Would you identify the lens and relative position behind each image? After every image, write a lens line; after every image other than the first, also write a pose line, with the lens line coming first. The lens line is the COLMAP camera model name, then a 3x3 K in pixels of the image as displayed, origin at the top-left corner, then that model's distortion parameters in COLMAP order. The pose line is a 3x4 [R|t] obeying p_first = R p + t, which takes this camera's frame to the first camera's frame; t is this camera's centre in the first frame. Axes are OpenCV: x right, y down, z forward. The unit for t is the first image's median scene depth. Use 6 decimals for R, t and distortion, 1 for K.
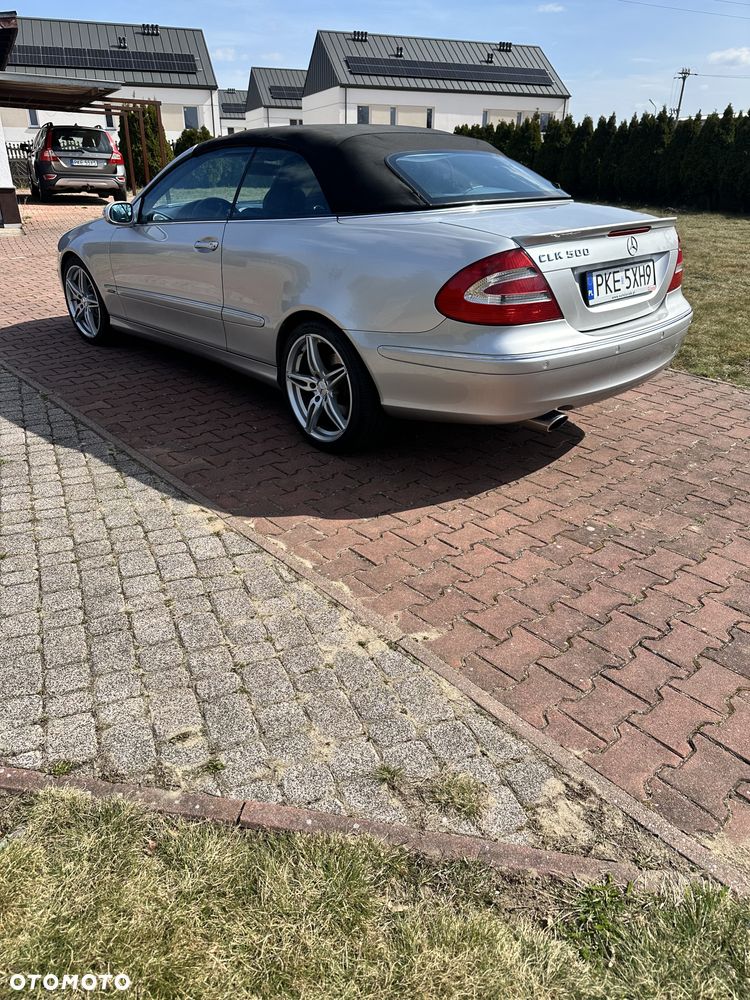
lens RADIAL K [[705.8, 0, 374.1], [0, 705.8, 503.5], [0, 0, 1]] dist [0.059029, -0.071957]
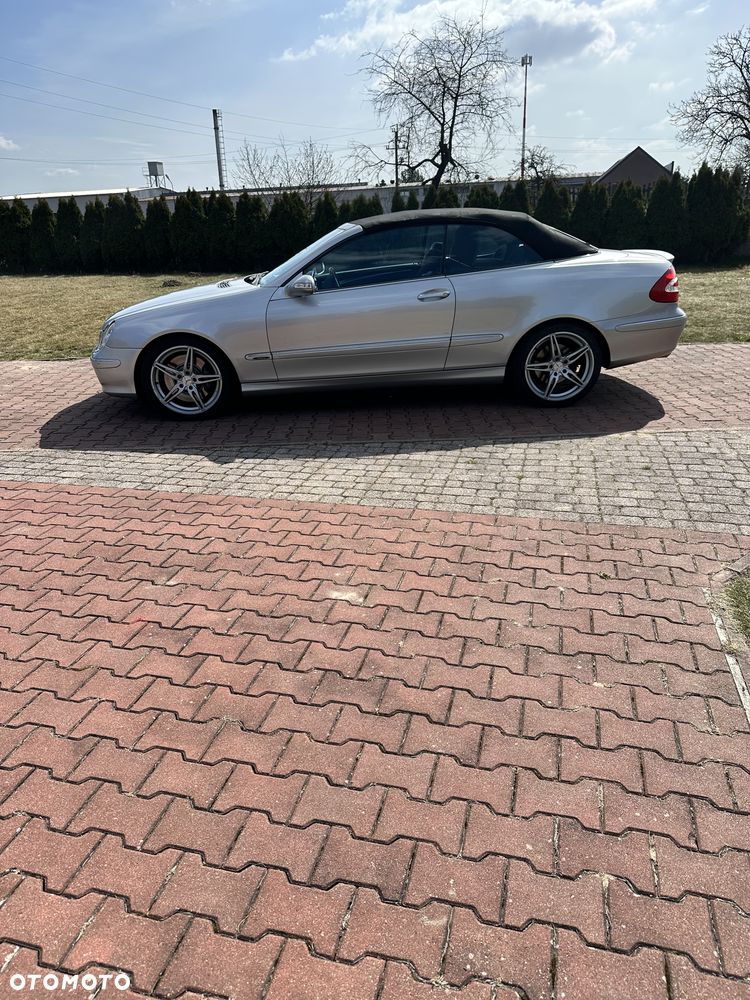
lens RADIAL K [[714.4, 0, 369.9], [0, 714.4, 502.6], [0, 0, 1]] dist [0.001861, -0.000785]
pose [[0.662634, -0.309429, 0.682034, -1.610346], [0.370728, 0.926783, 0.060285, -0.141431], [-0.650751, 0.212902, 0.728832, 0.195601]]
